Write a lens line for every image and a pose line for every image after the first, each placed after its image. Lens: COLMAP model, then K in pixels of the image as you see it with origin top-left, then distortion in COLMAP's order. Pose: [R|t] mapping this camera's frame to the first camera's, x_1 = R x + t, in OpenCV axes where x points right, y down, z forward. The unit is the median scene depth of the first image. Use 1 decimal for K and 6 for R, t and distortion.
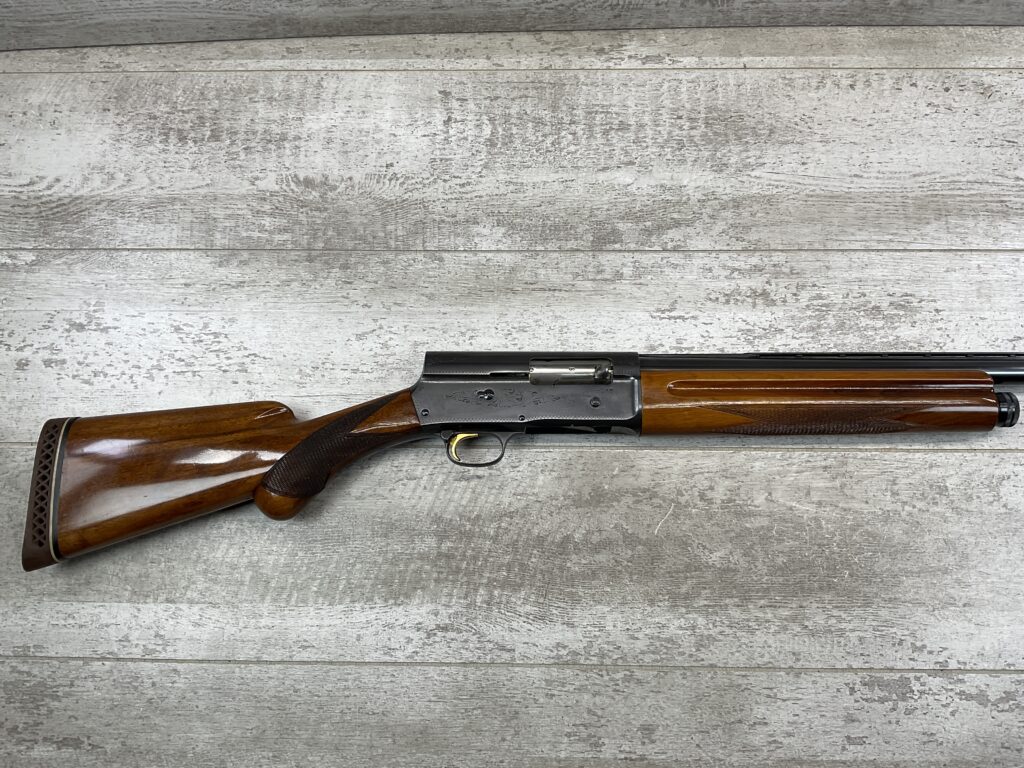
lens RADIAL K [[850.0, 0, 505.4], [0, 850.0, 389.7], [0, 0, 1]] dist [0.096021, -0.202160]
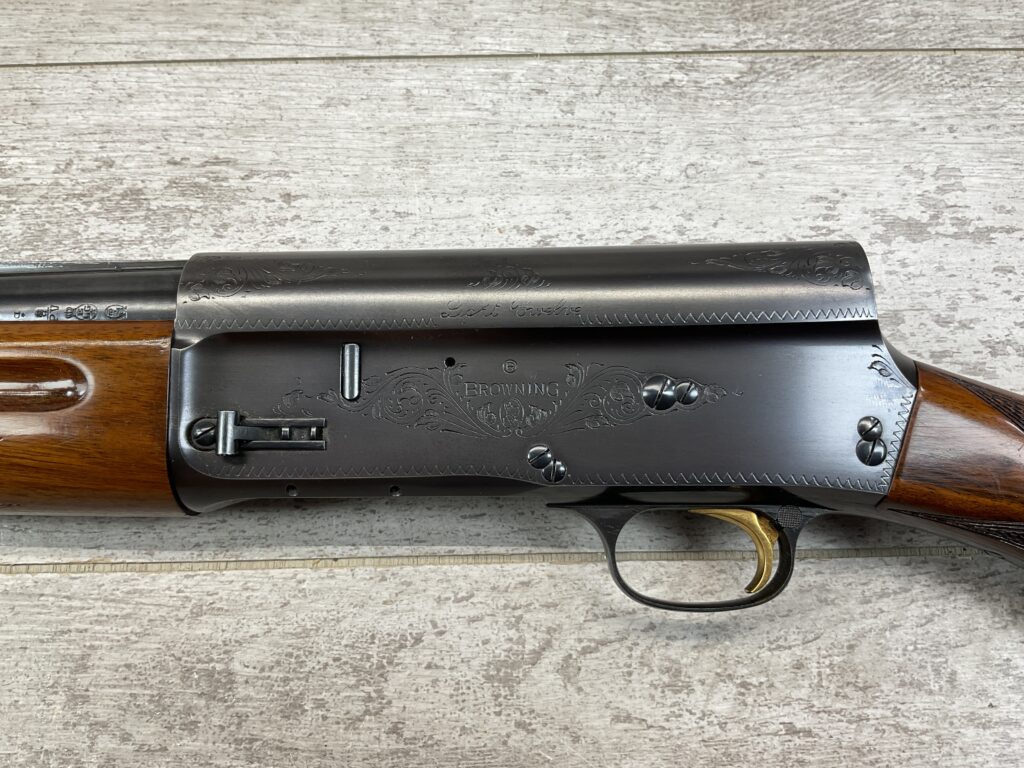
lens RADIAL K [[855.2, 0, 508.0], [0, 855.2, 383.8], [0, 0, 1]] dist [0.090656, -0.198819]
pose [[0.999280, -0.020052, 0.032207, 0.582881], [0.023390, 0.994002, -0.106831, 0.036093], [-0.029872, 0.107507, 0.993755, 0.611569]]
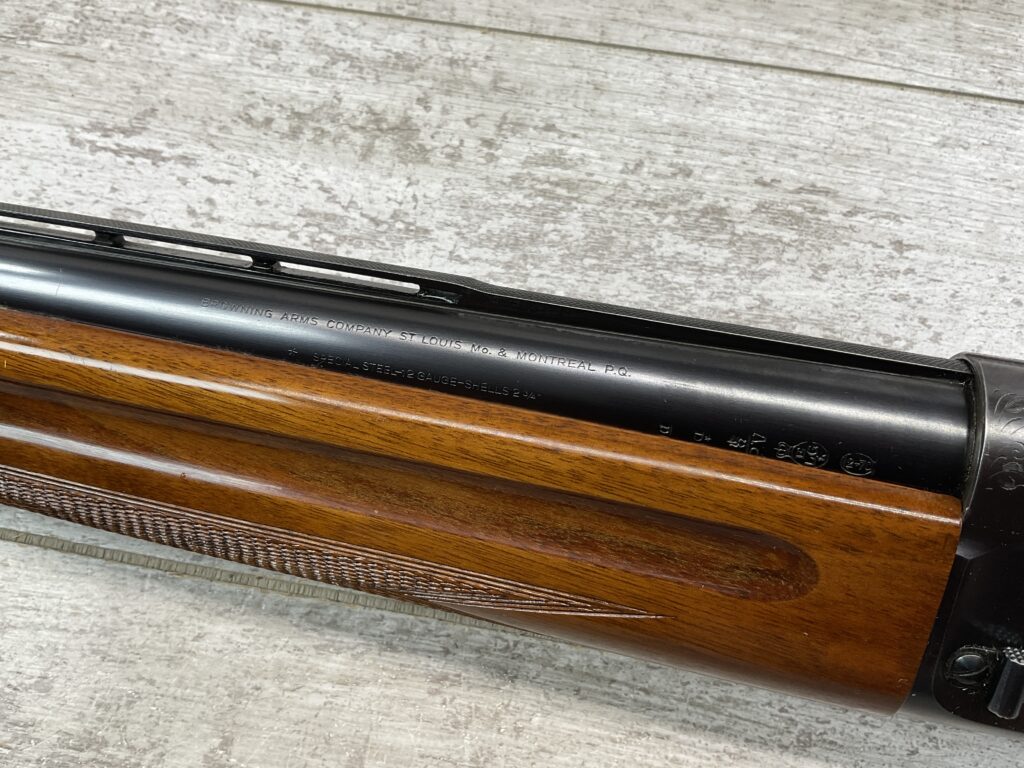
lens RADIAL K [[855.2, 0, 506.5], [0, 855.2, 386.6], [0, 0, 1]] dist [0.090656, -0.198819]
pose [[0.986171, 0.159734, -0.044187, 0.374875], [-0.163932, 0.979340, -0.118402, 0.023699], [0.024361, 0.124008, 0.991982, 0.671219]]
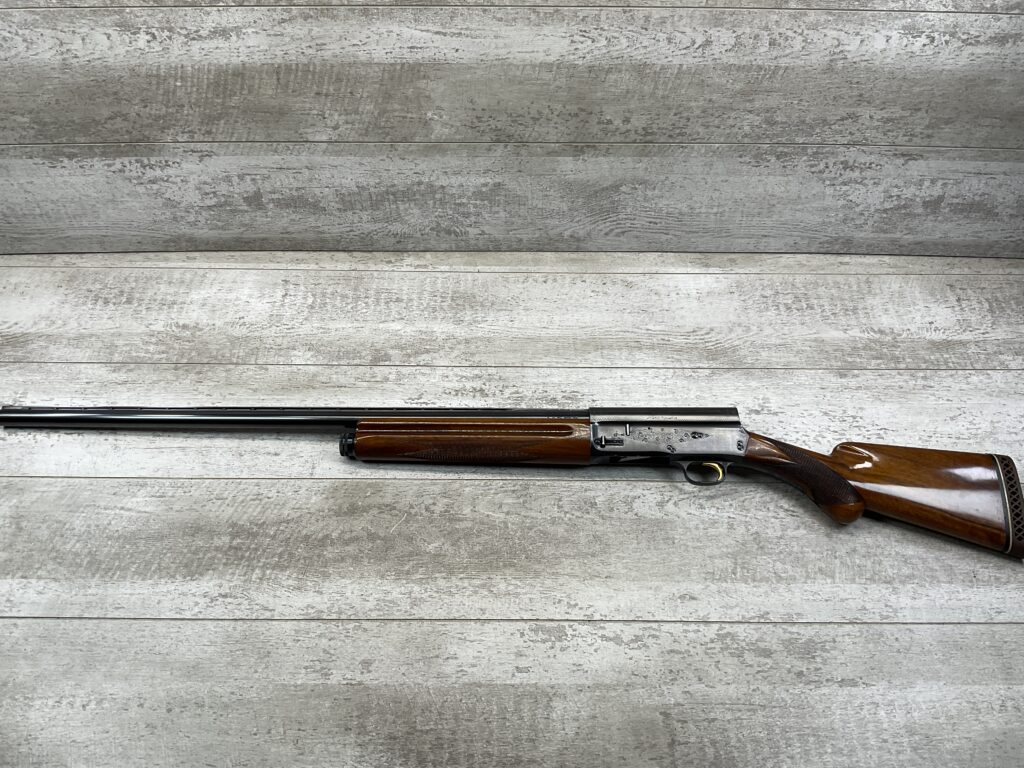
lens RADIAL K [[855.2, 0, 510.6], [0, 855.2, 380.0], [0, 0, 1]] dist [0.090656, -0.198819]
pose [[0.999186, 0.015638, 0.037192, 0.297967], [0.002399, 0.897174, -0.441671, 0.533831], [-0.040275, 0.441401, 0.896406, -0.353279]]
